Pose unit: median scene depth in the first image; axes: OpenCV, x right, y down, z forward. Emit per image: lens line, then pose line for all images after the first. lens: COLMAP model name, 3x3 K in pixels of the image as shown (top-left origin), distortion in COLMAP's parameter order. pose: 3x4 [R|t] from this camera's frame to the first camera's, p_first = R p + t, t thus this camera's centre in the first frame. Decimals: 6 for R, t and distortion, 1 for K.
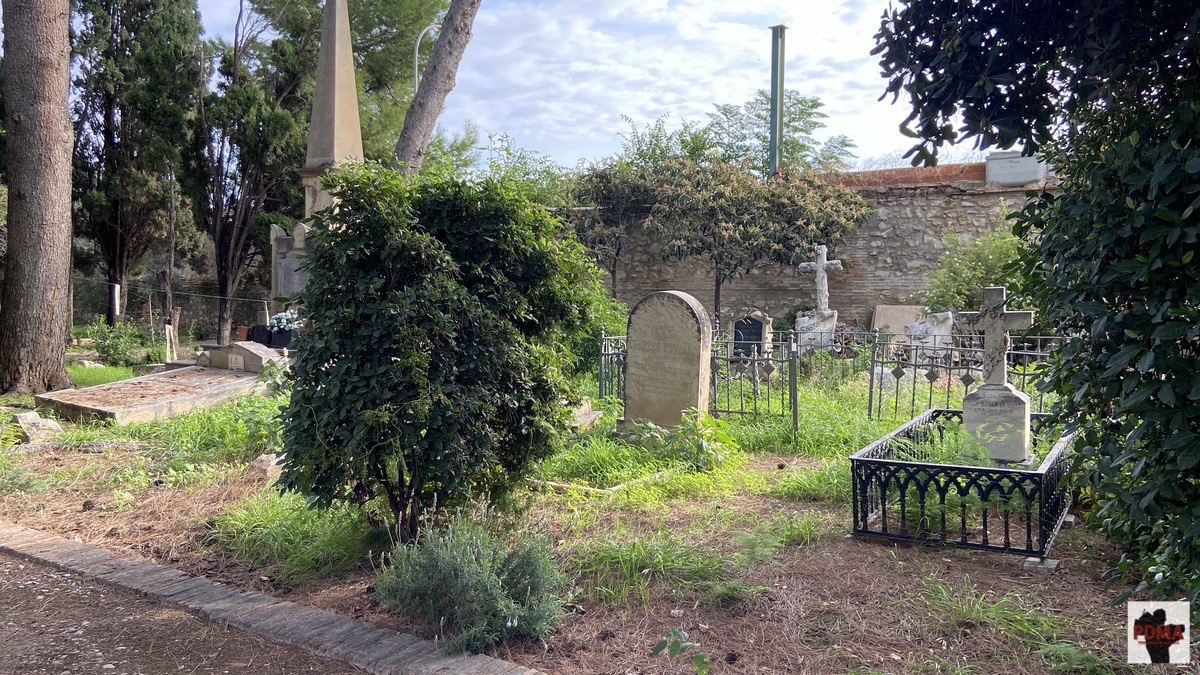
lens RADIAL K [[896.8, 0, 587.5], [0, 896.8, 344.3], [0, 0, 1]] dist [0.061958, -0.076595]
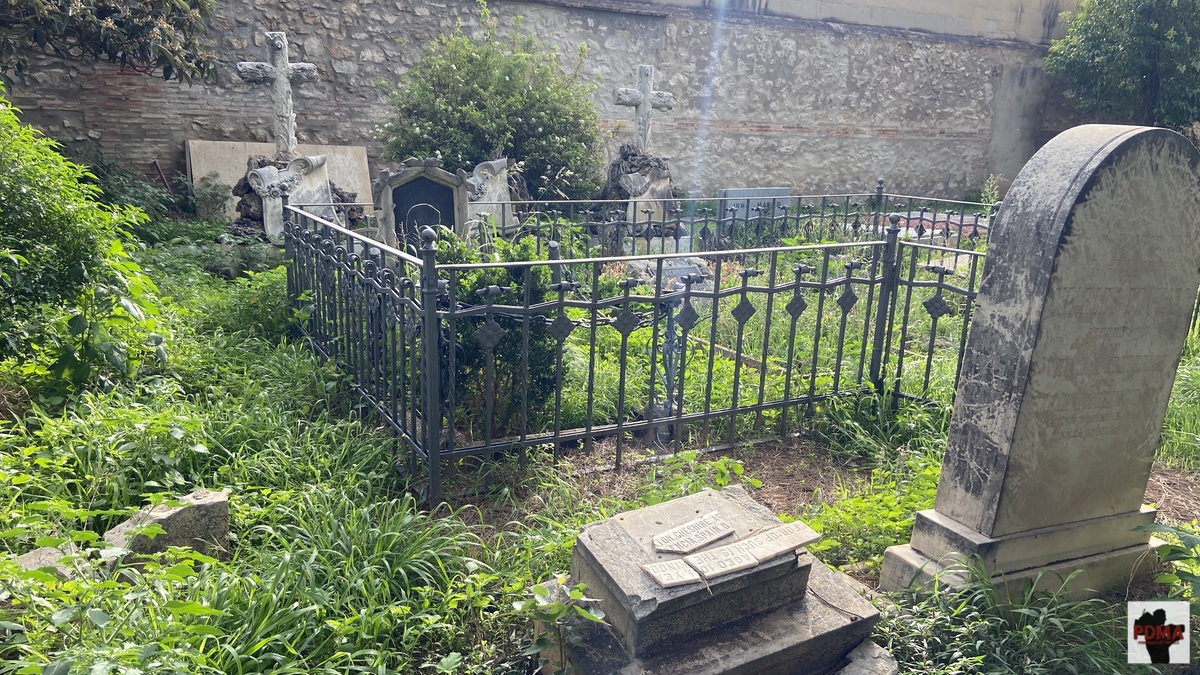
lens RADIAL K [[896.8, 0, 597.5], [0, 896.8, 339.4], [0, 0, 1]] dist [0.061958, -0.076595]
pose [[0.451084, -0.185019, 0.873093, -0.134913], [0.024570, 0.980479, 0.195081, -0.023746], [-0.892143, -0.066546, 0.446824, 0.463324]]
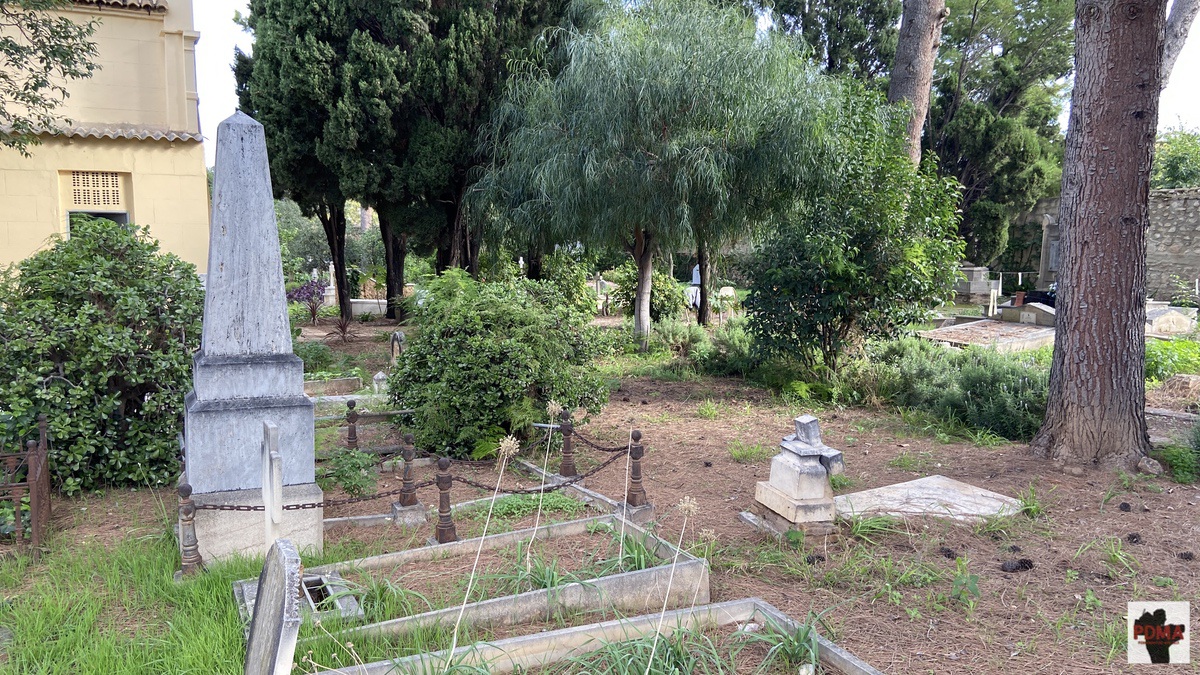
lens RADIAL K [[896.8, 0, 591.8], [0, 896.8, 335.5], [0, 0, 1]] dist [0.061958, -0.076595]
pose [[0.860185, 0.047753, -0.507741, -0.187450], [-0.035684, 0.998802, 0.033483, 0.017747], [0.508732, -0.010684, 0.860859, -0.373779]]
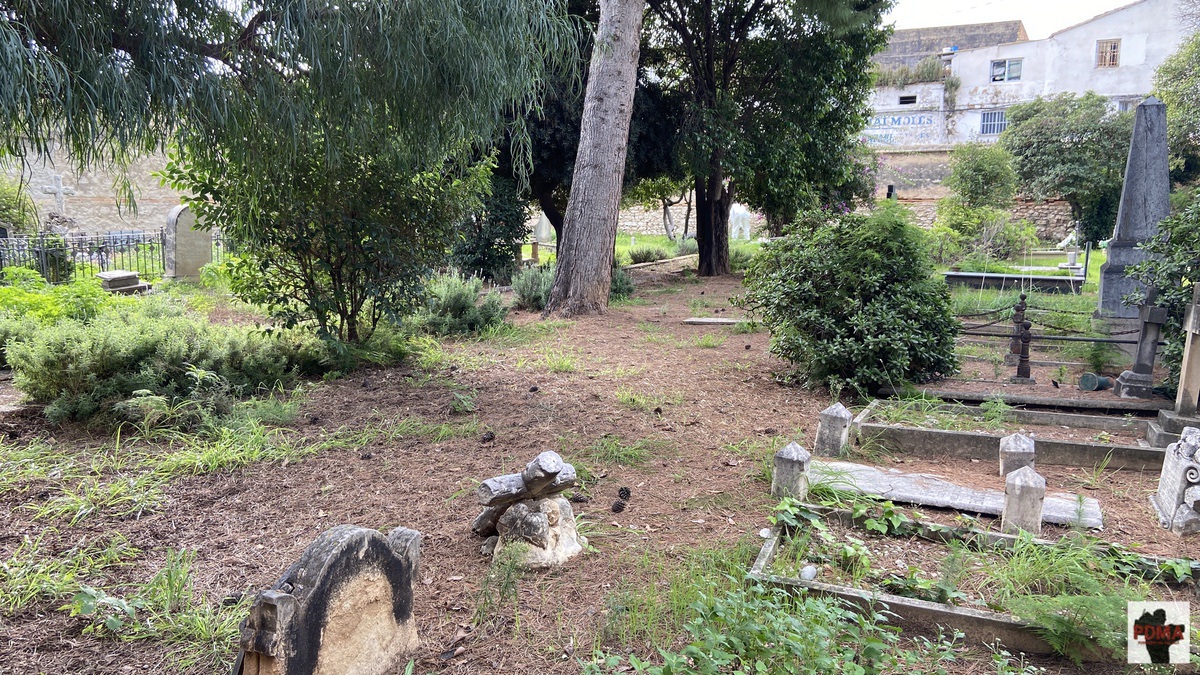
lens RADIAL K [[896.8, 0, 603.2], [0, 896.8, 340.2], [0, 0, 1]] dist [0.061958, -0.076595]
pose [[-0.178362, -0.146796, 0.972953, -0.899312], [0.065968, 0.984800, 0.160676, -0.011888], [-0.981751, 0.092842, -0.165967, 0.219292]]
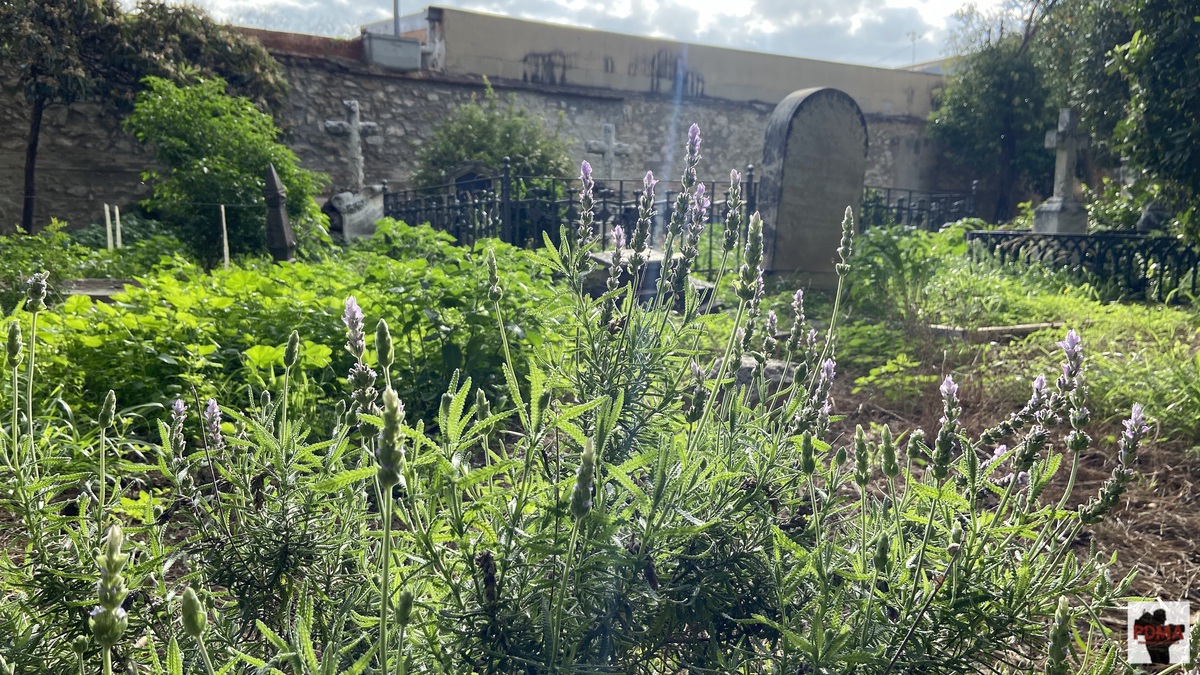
lens RADIAL K [[896.8, 0, 597.5], [0, 896.8, 343.8], [0, 0, 1]] dist [0.061958, -0.076595]
pose [[0.416564, -0.105887, 0.902919, -0.311010], [0.054567, 0.994315, 0.091431, 0.032701], [-0.907467, 0.011183, 0.419974, 0.389139]]
